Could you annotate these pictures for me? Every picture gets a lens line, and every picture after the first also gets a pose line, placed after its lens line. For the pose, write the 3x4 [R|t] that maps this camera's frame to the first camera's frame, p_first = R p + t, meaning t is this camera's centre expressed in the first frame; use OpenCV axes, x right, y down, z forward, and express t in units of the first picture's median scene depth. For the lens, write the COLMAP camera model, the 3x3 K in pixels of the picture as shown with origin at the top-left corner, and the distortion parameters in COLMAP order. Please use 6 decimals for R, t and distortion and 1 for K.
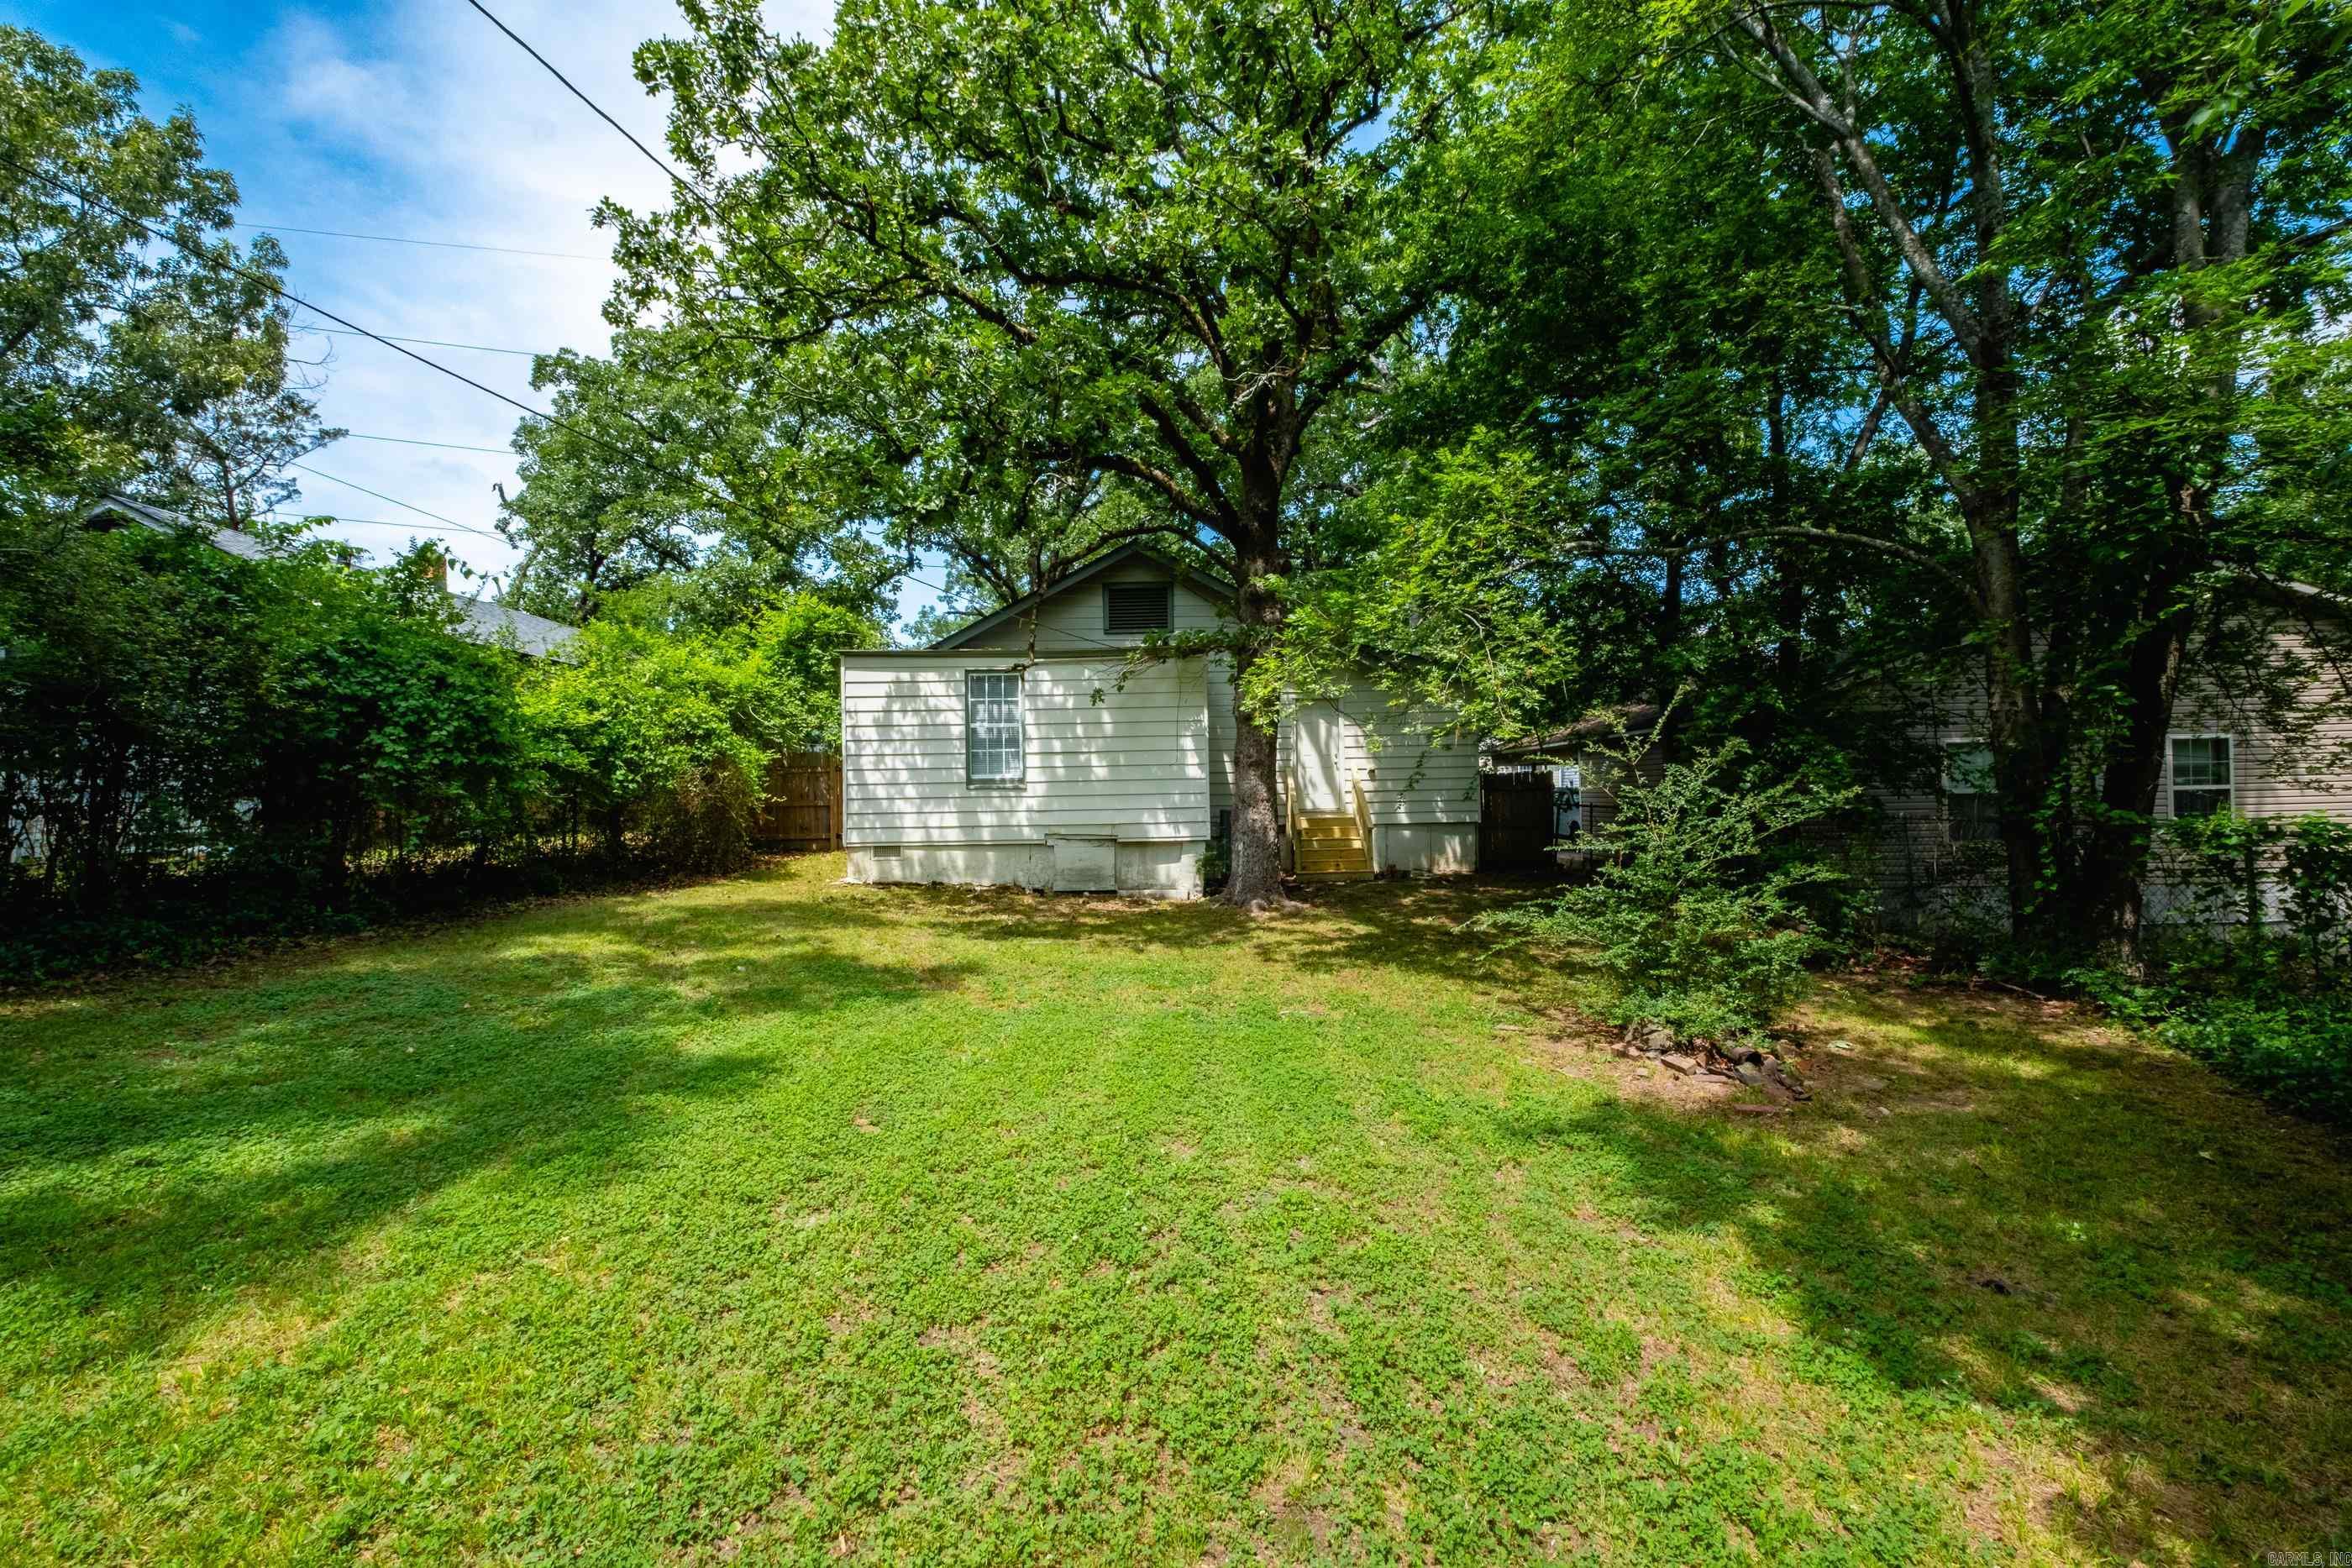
lens RADIAL K [[1027.6, 0, 1183.5], [0, 1027.6, 791.7], [0, 0, 1]] dist [0.000920, -0.000994]
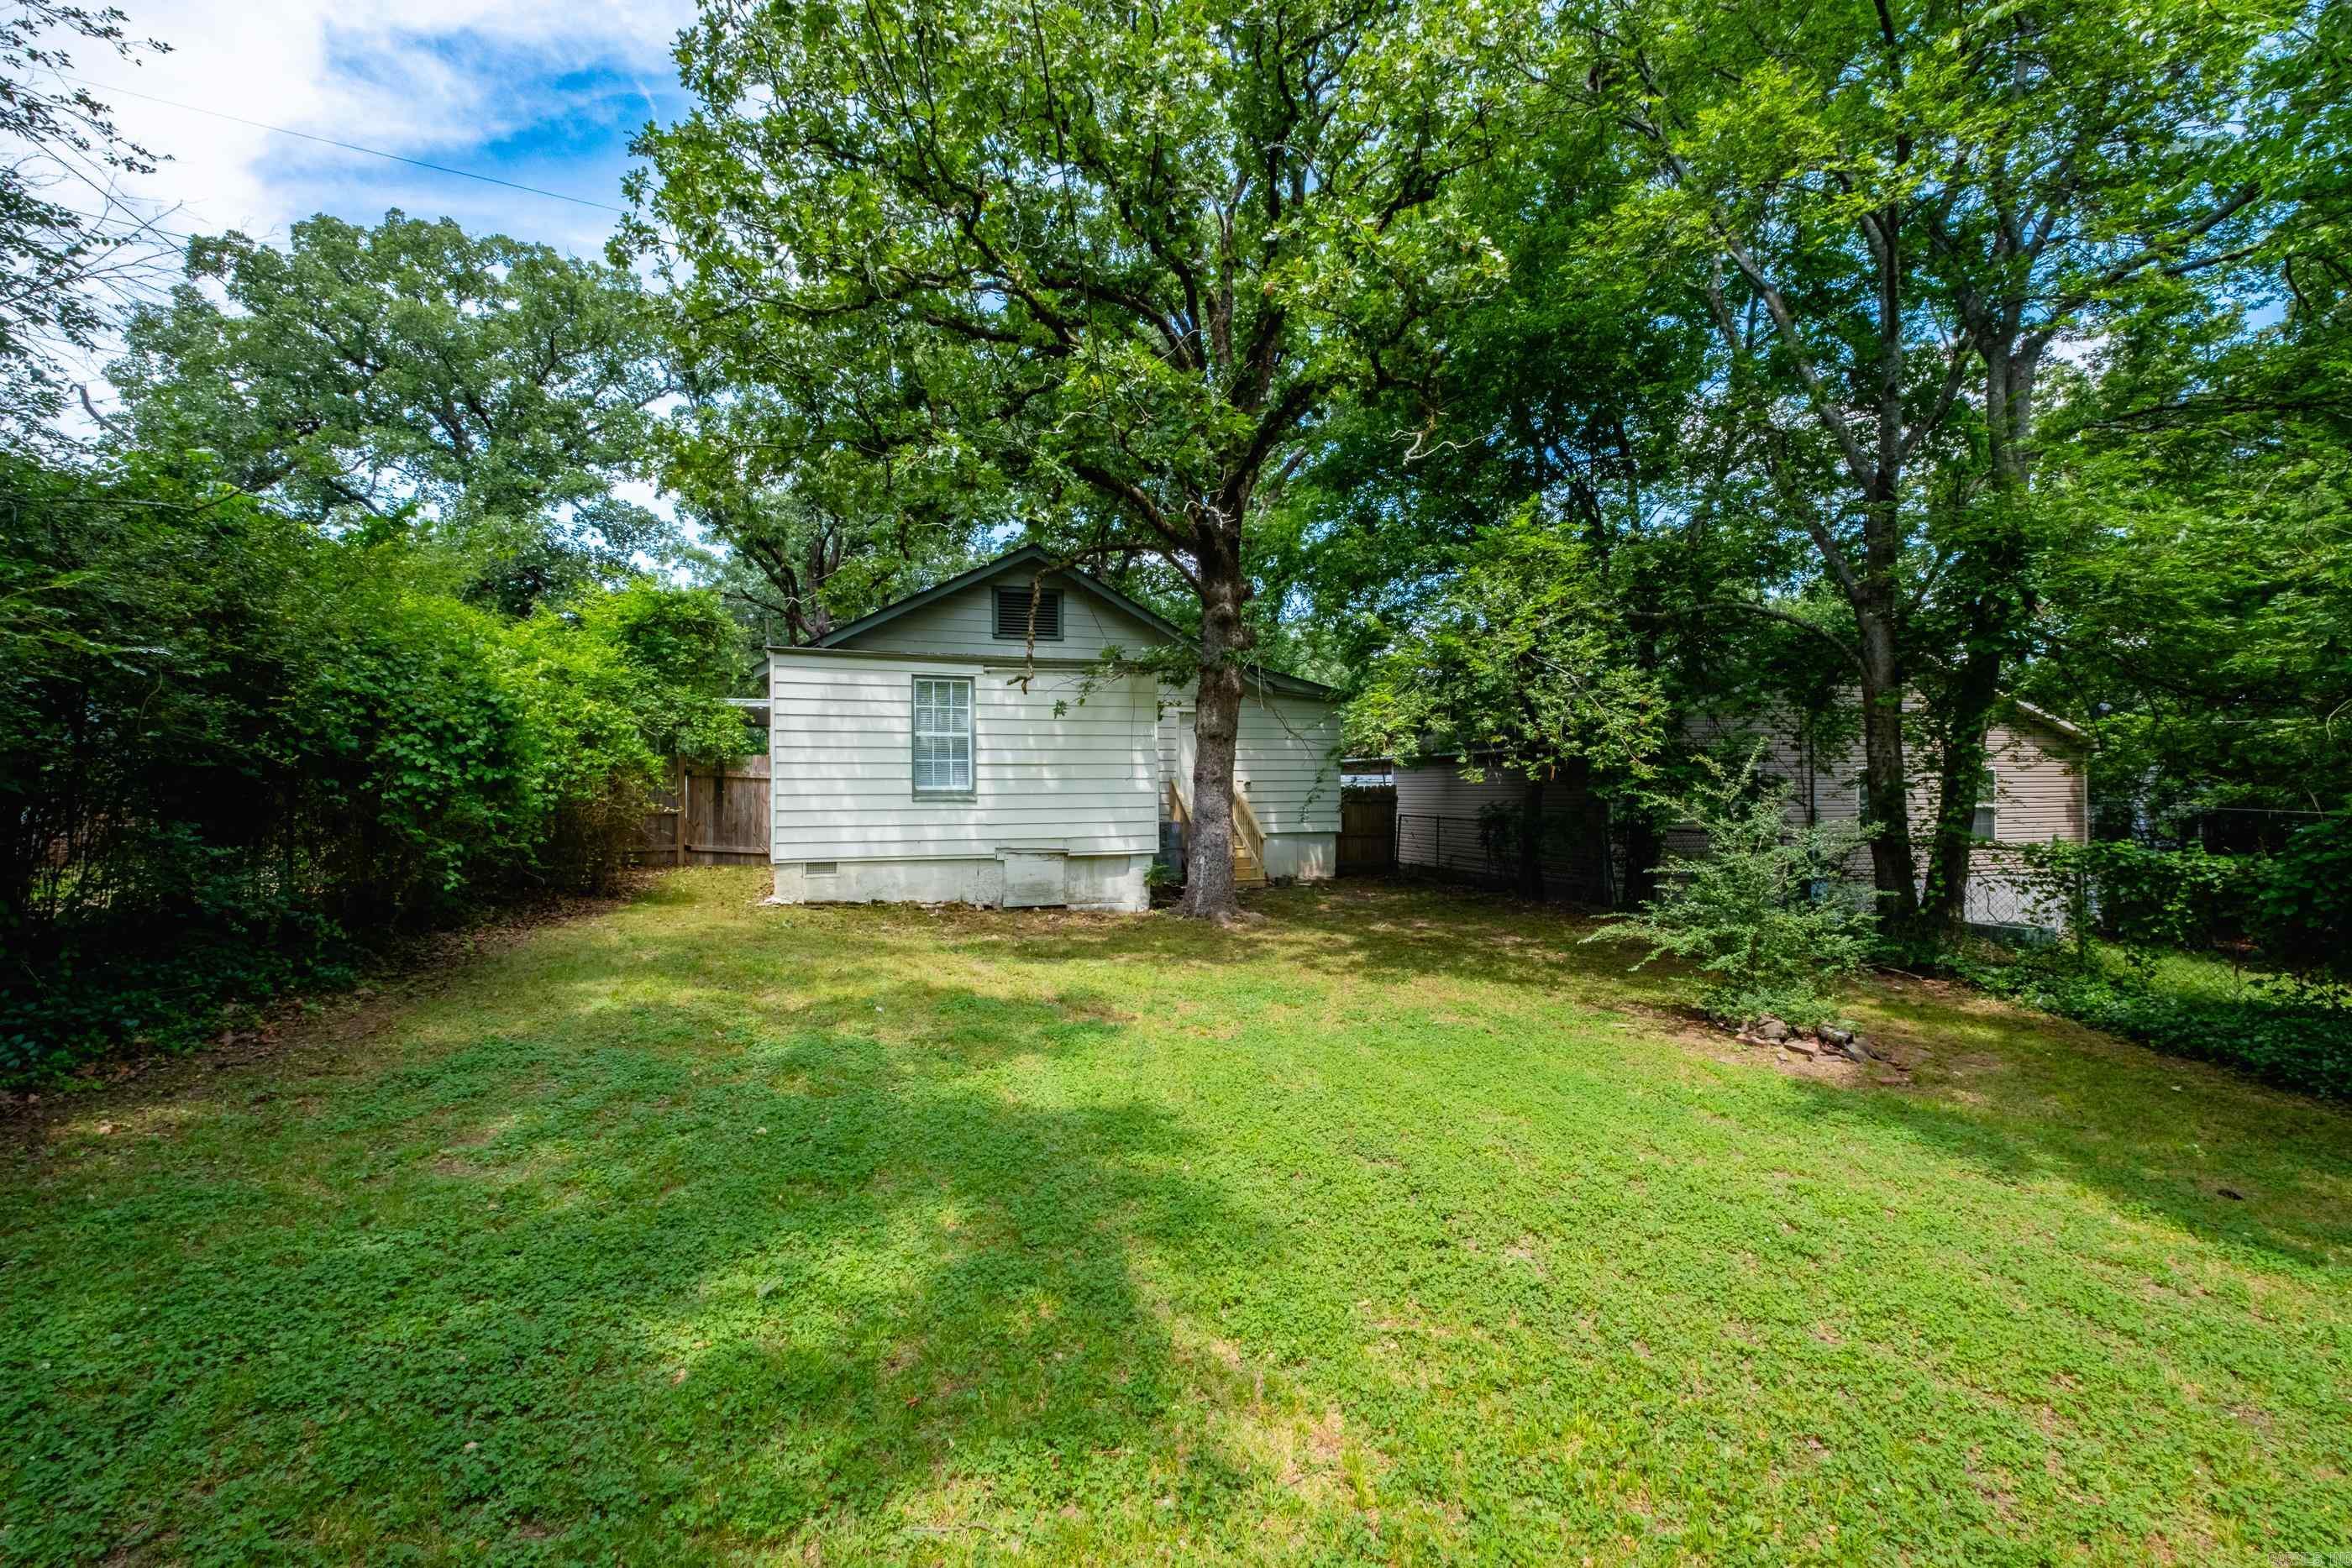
lens RADIAL K [[1027.6, 0, 1186.2], [0, 1027.6, 782.9], [0, 0, 1]] dist [0.000920, -0.000994]
pose [[0.948855, 0.015097, 0.315350, -0.269573], [-0.013341, 0.999881, -0.007724, -0.015276], [-0.315429, 0.003122, 0.948944, 0.025779]]
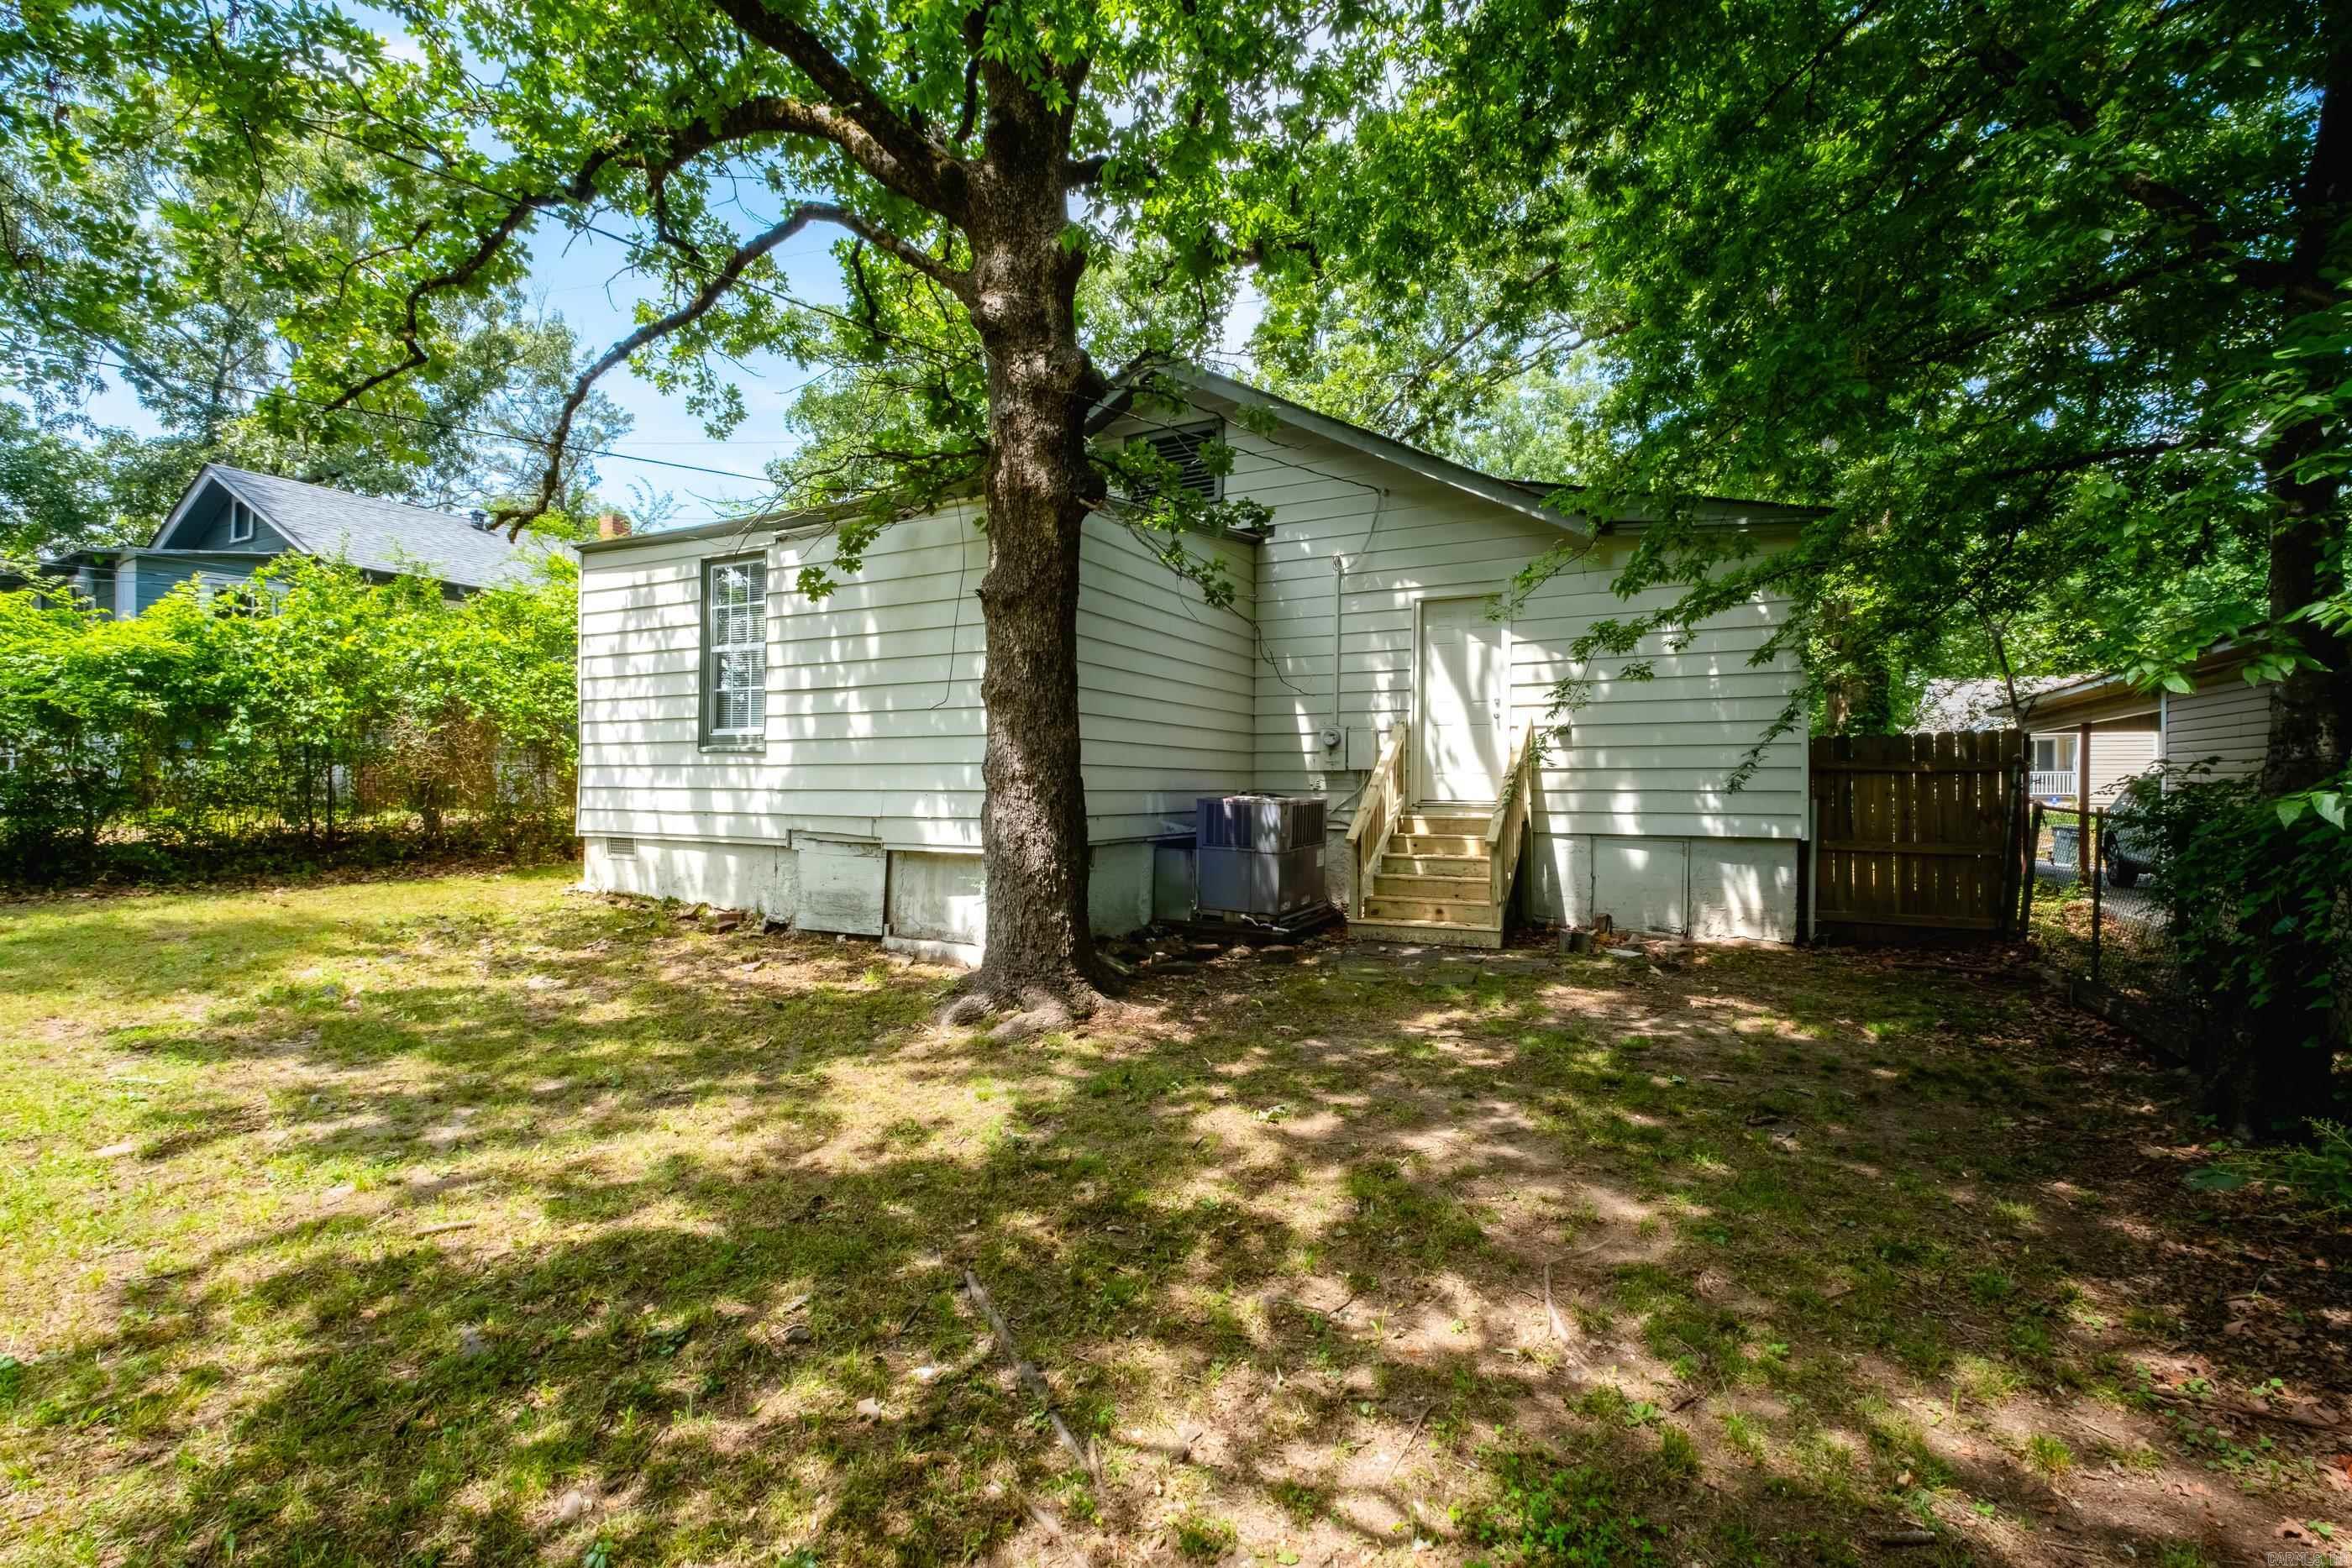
lens RADIAL K [[1027.6, 0, 1170.5], [0, 1027.6, 783.5], [0, 0, 1]] dist [0.000920, -0.000994]
pose [[0.875149, 0.020994, -0.483397, 0.336245], [-0.016192, 0.999769, 0.014104, 0.002902], [0.483582, -0.004516, 0.875288, 0.593313]]
